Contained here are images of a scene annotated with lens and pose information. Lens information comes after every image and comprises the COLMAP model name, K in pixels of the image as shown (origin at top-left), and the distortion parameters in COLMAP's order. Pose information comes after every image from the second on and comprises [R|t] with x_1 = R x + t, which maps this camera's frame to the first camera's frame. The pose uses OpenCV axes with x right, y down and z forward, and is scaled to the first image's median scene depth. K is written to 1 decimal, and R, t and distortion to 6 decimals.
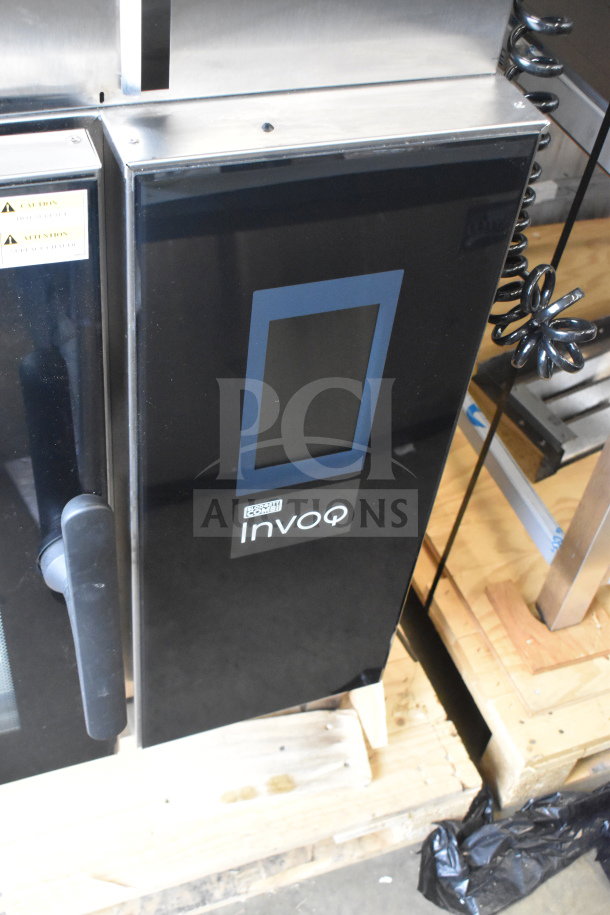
lens RADIAL K [[1063.4, 0, 305.0], [0, 1063.4, 457.5], [0, 0, 1]] dist [-0.003533, -0.001533]
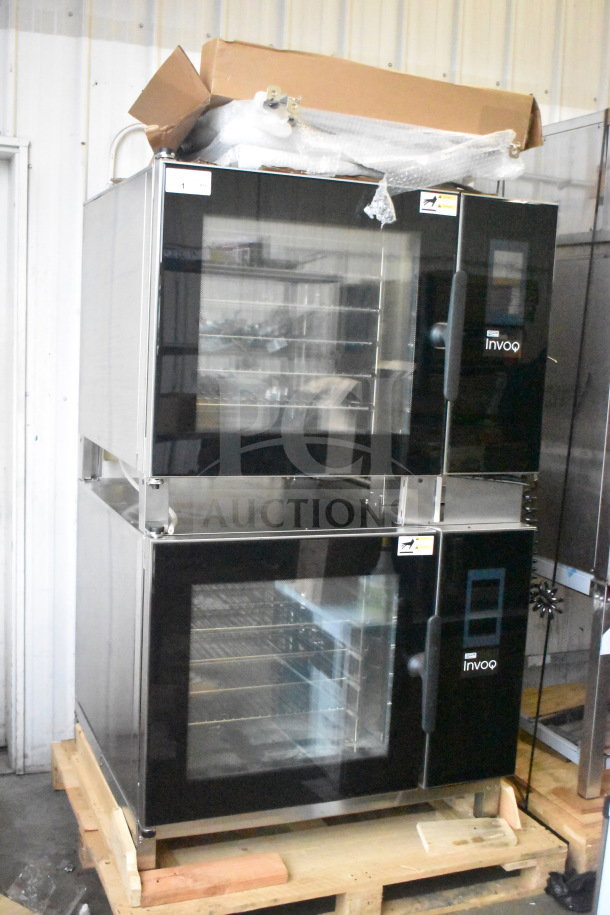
lens RADIAL K [[1039.5, 0, 305.0], [0, 1039.5, 457.5], [0, 0, 1]] dist [-0.061243, -0.008977]
pose [[0.997956, -0.062113, 0.015007, -0.524823], [0.058015, 0.782272, -0.620230, 1.425063], [0.026785, 0.619833, 0.784277, -1.724662]]
